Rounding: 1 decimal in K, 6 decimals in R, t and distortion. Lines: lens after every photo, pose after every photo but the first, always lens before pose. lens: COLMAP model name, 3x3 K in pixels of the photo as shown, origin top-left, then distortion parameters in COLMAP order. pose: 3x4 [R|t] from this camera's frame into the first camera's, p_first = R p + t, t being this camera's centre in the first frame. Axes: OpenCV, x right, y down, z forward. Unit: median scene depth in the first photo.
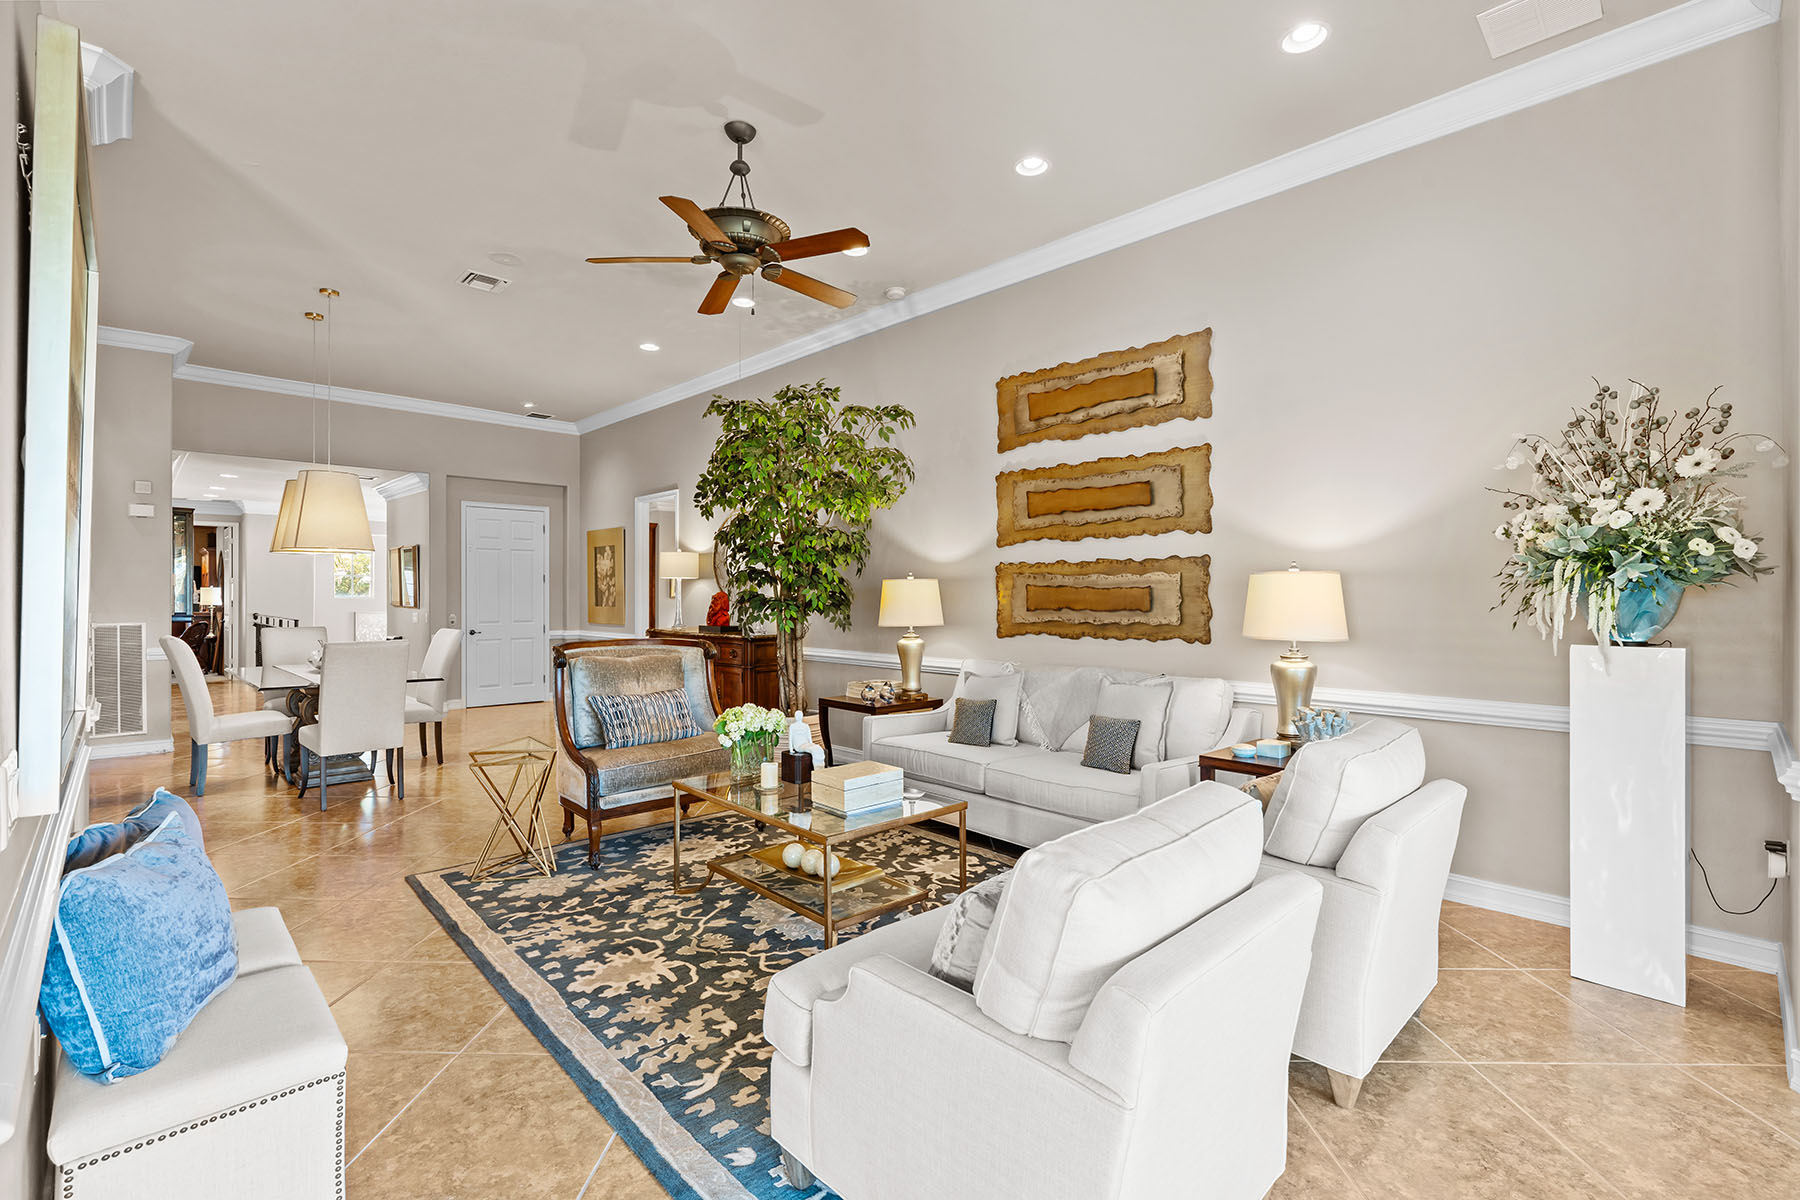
lens RADIAL K [[806.8, 0, 898.6], [0, 806.8, 593.8], [0, 0, 1]] dist [-0.002582, -0.000133]
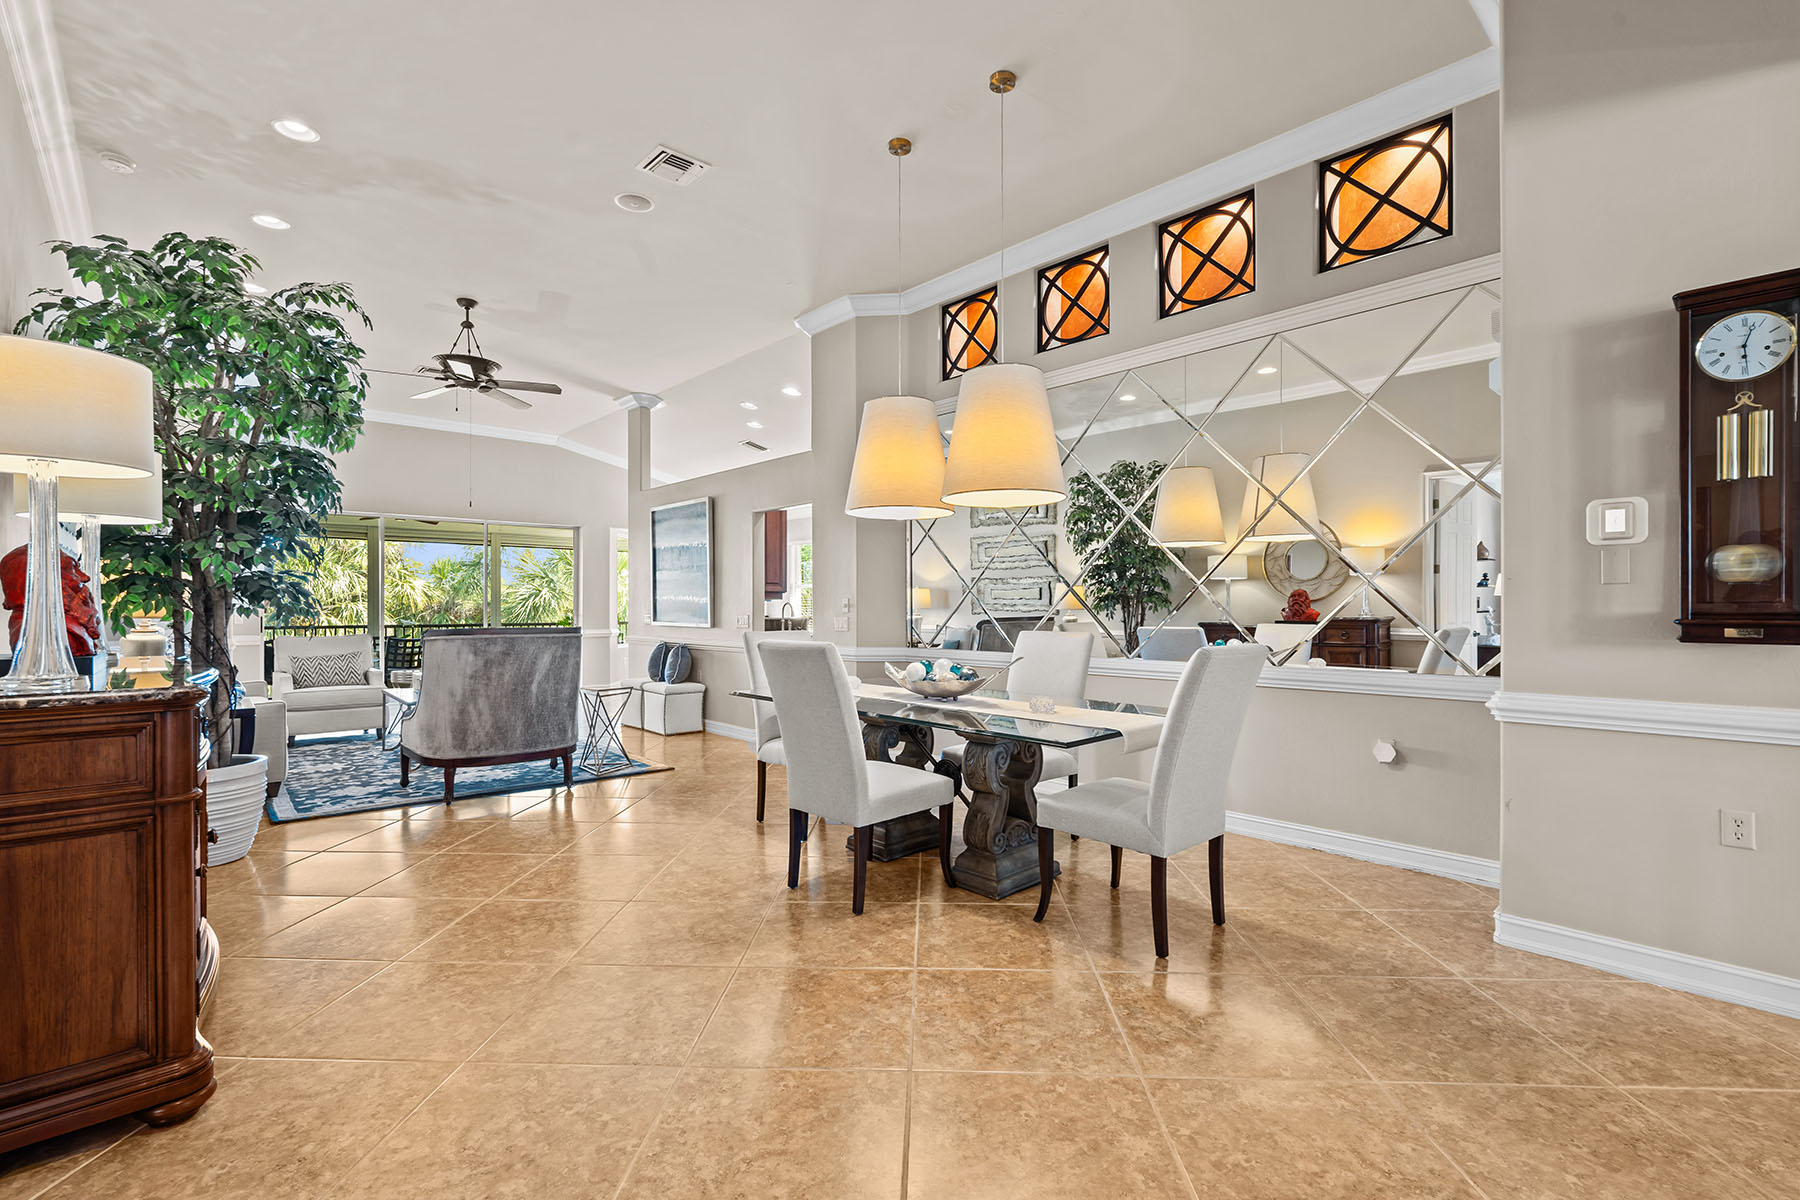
lens RADIAL K [[808.6, 0, 900.8], [0, 808.6, 609.3], [0, 0, 1]] dist [-0.003348, 0.000118]
pose [[-0.999718, 0.000401, 0.023752, -0.907161], [0.000421, 1.000000, 0.000835, 0.036673], [-0.023751, 0.000845, -0.999718, 2.131692]]
